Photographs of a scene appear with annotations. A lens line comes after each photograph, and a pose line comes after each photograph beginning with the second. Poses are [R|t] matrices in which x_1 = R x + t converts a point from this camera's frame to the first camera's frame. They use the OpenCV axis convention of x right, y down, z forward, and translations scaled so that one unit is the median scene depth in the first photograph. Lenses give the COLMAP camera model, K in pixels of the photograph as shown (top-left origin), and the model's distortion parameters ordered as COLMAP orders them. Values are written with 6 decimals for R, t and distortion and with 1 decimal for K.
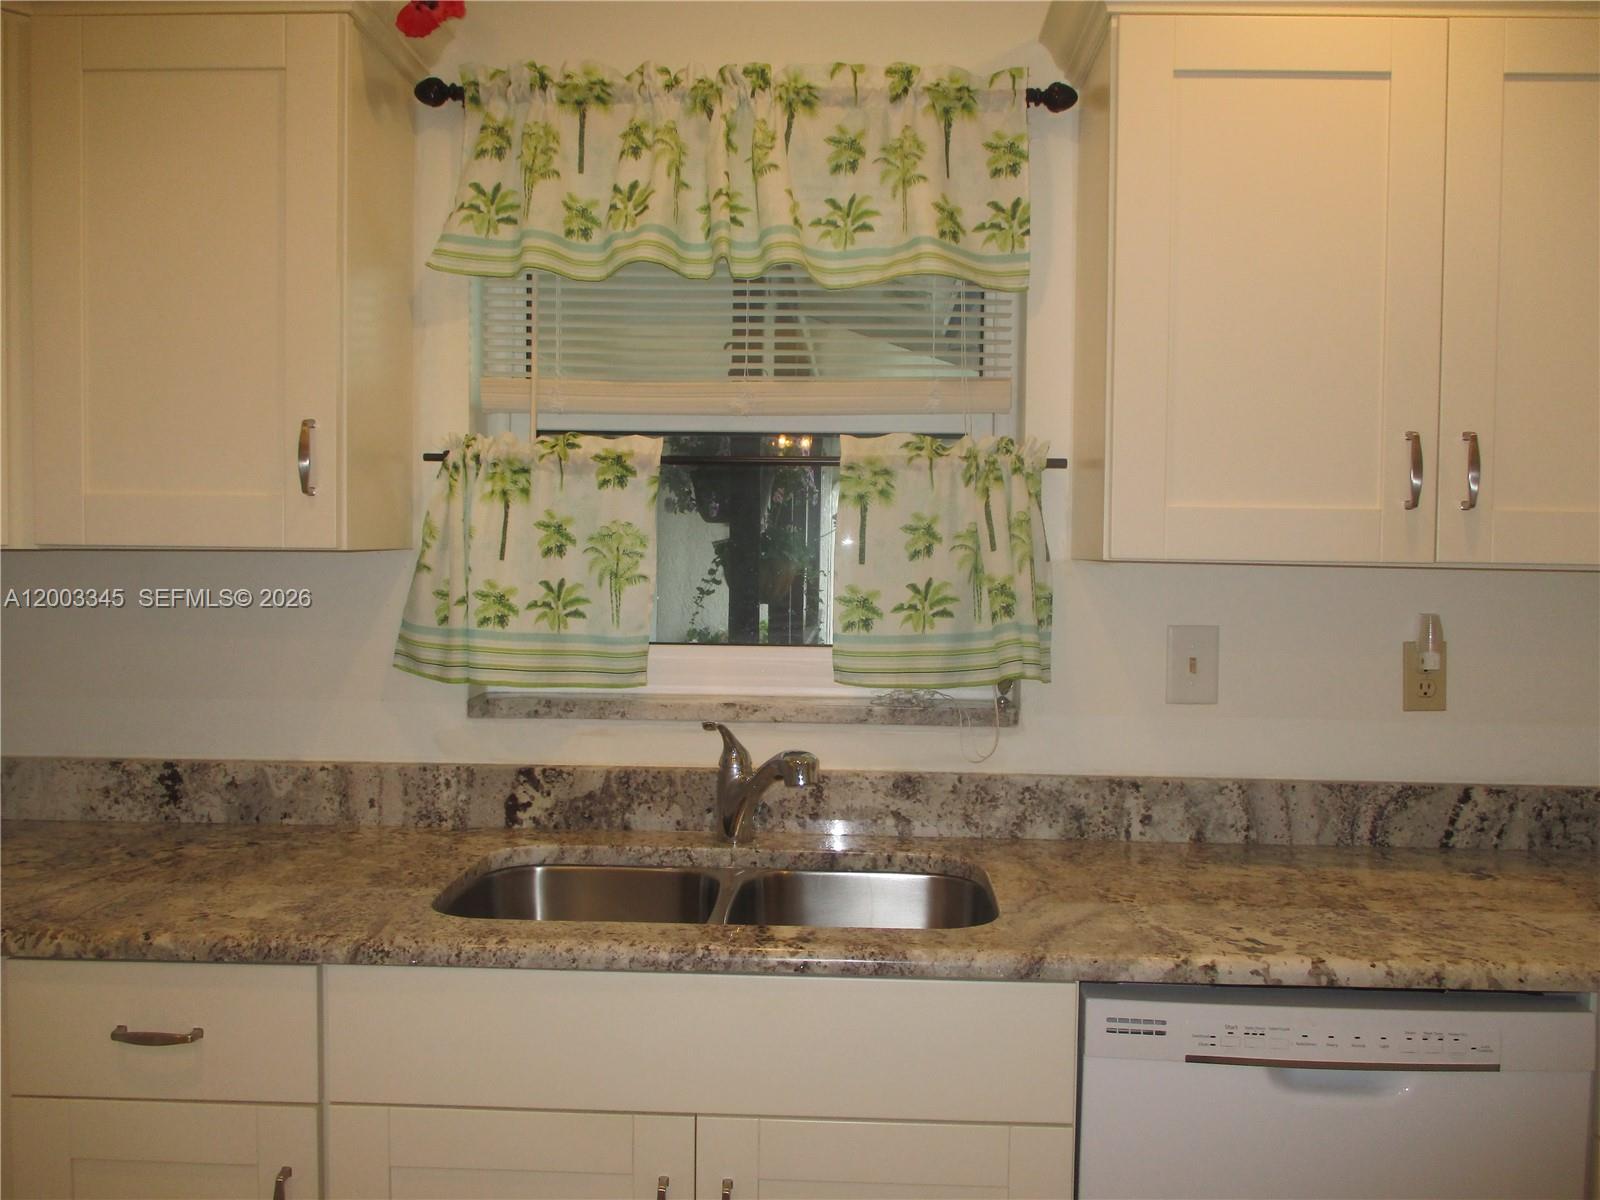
lens RADIAL K [[1340.9, 0, 808.6], [0, 1340.9, 595.0], [0, 0, 1]] dist [-0.026646, 0.005914]
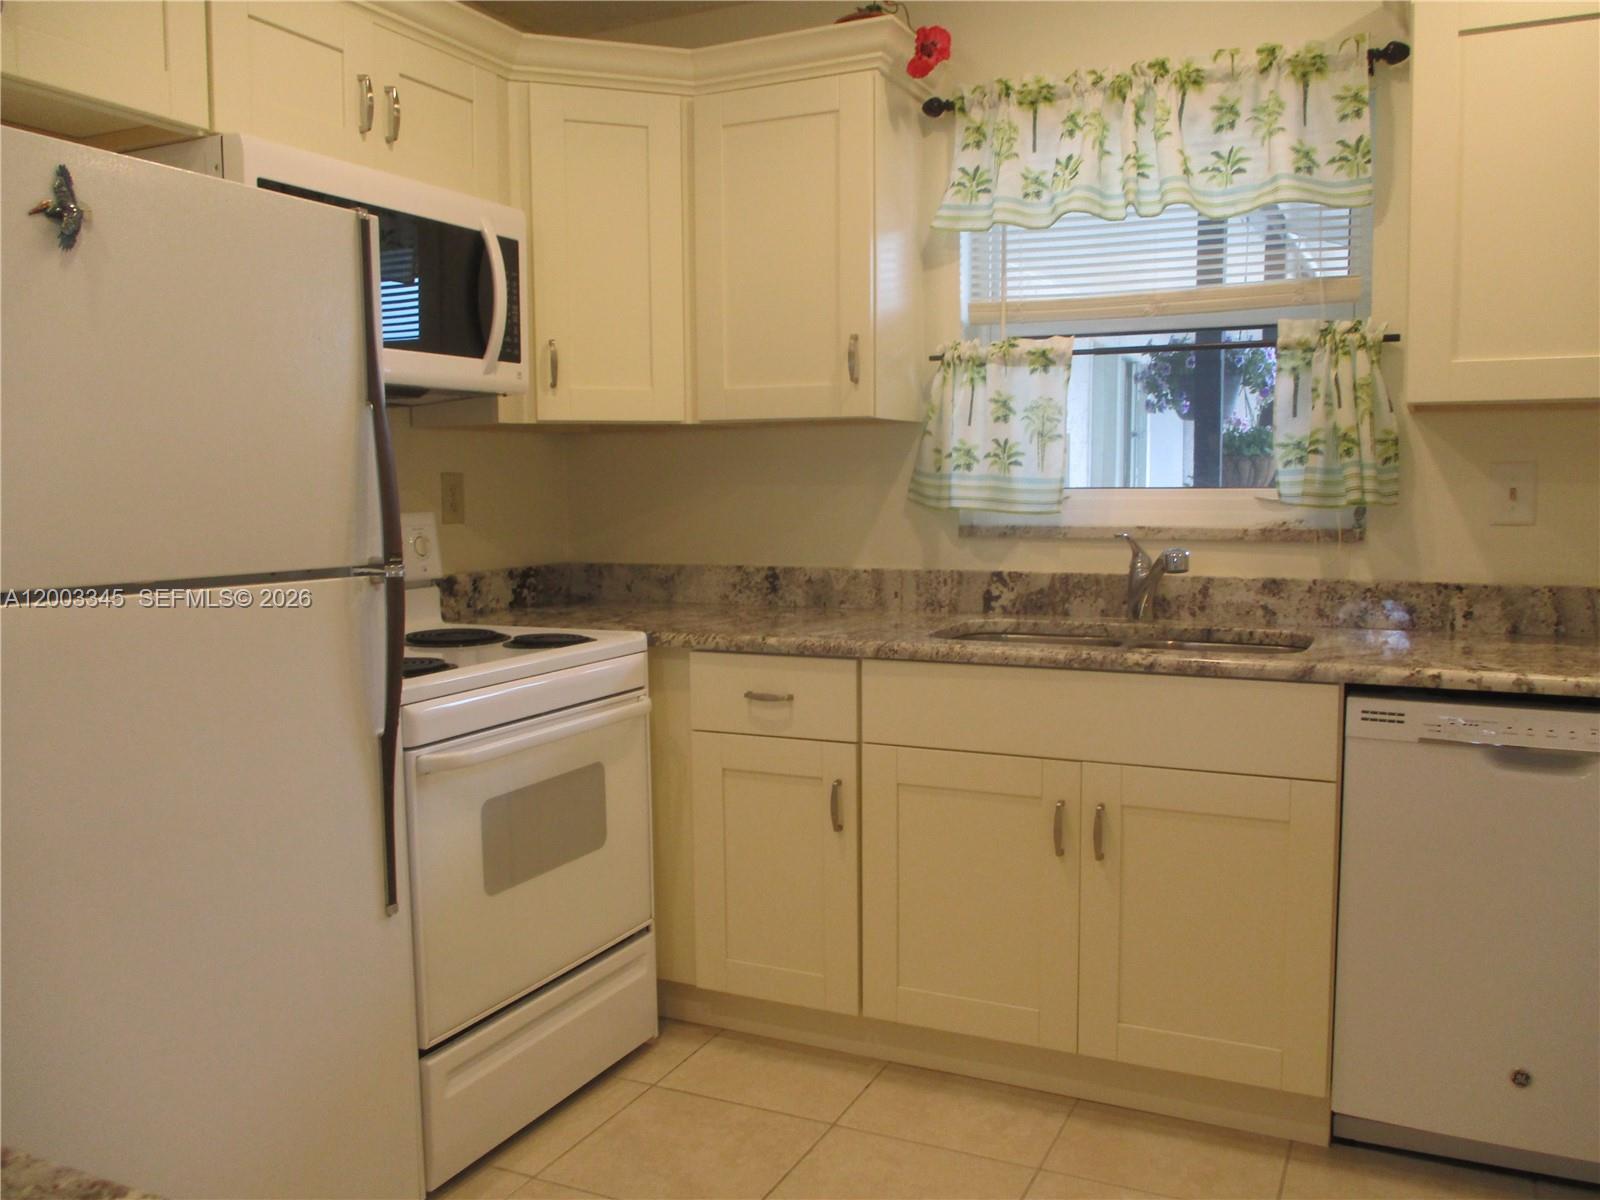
lens RADIAL K [[1352.4, 0, 808.9], [0, 1352.4, 590.4], [0, 0, 1]] dist [-0.025011, 0.014158]
pose [[0.918680, 0.014218, -0.394746, 0.184181], [0.001908, 0.999181, 0.040429, 0.093060], [0.394997, -0.037894, 0.917900, -0.434434]]
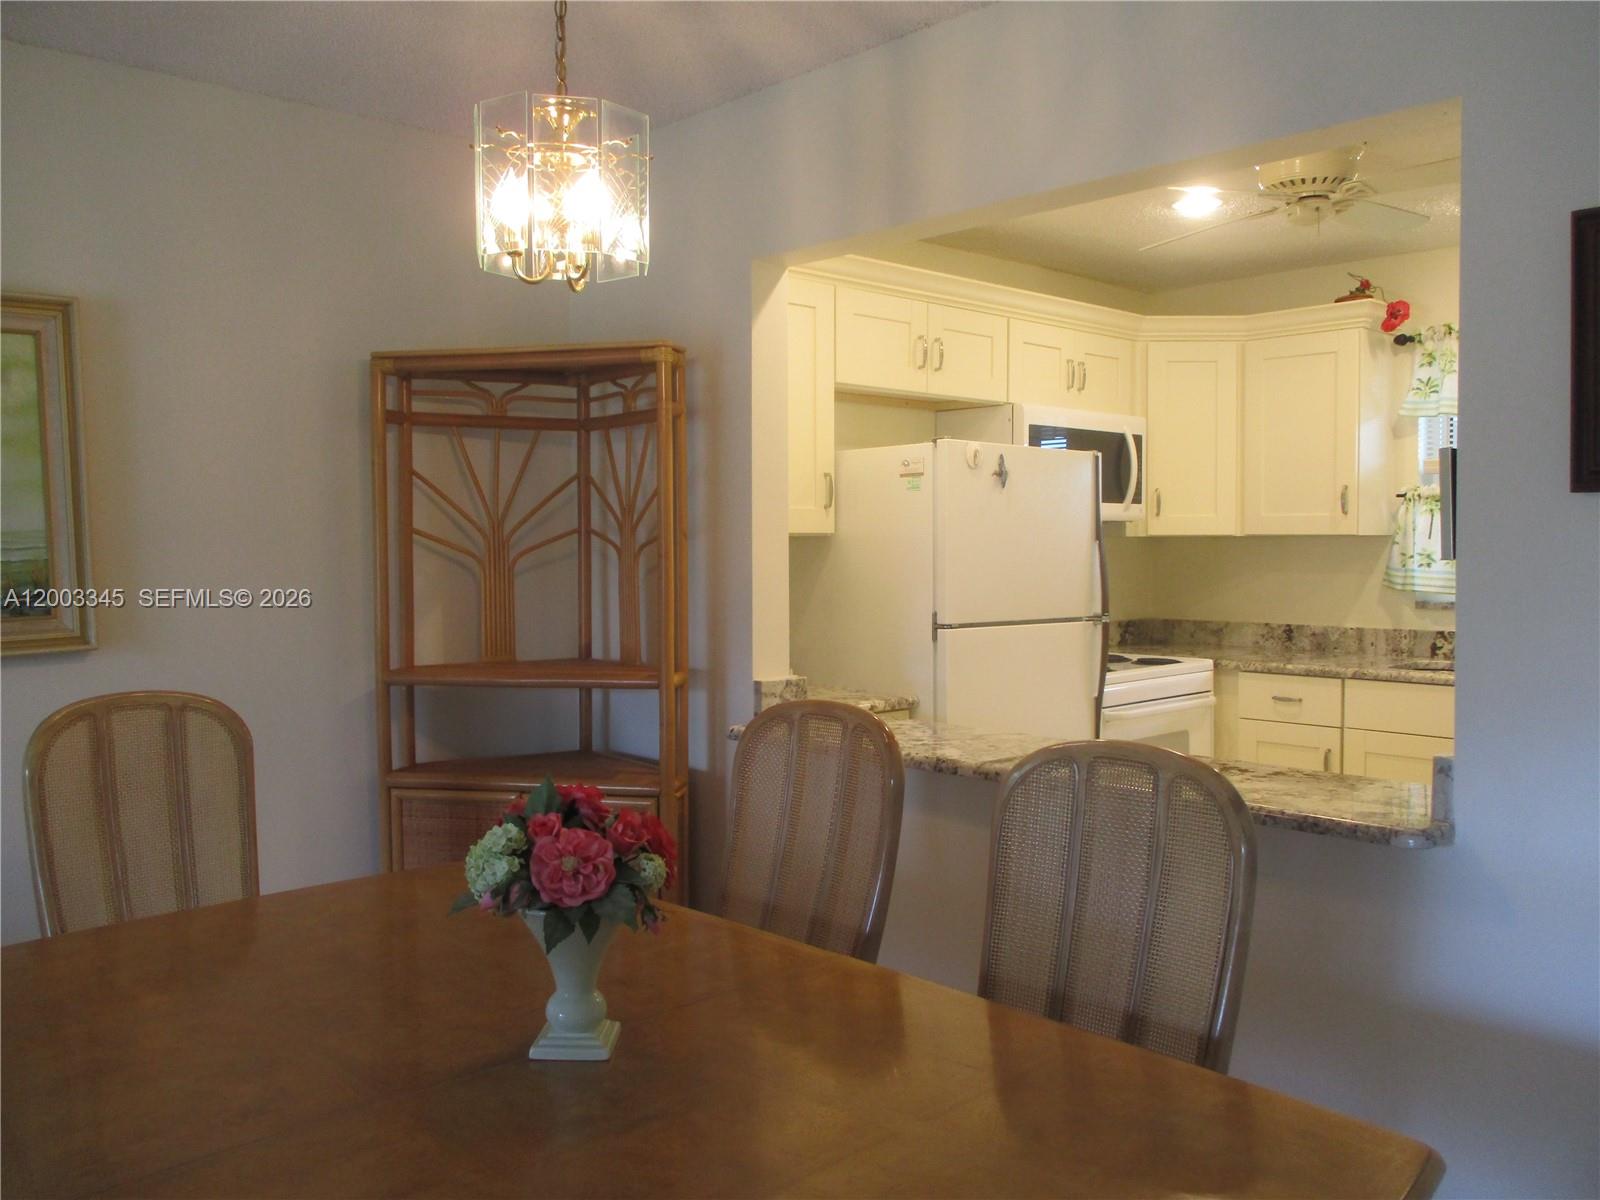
lens RADIAL K [[1363.6, 0, 802.7], [0, 1363.6, 587.2], [0, 0, 1]] dist [-0.029296, 0.000760]
pose [[0.719406, 0.012234, -0.694482, 0.621649], [-0.018449, 0.999829, -0.001498, 0.080858], [0.694345, 0.013891, 0.719508, -1.442119]]
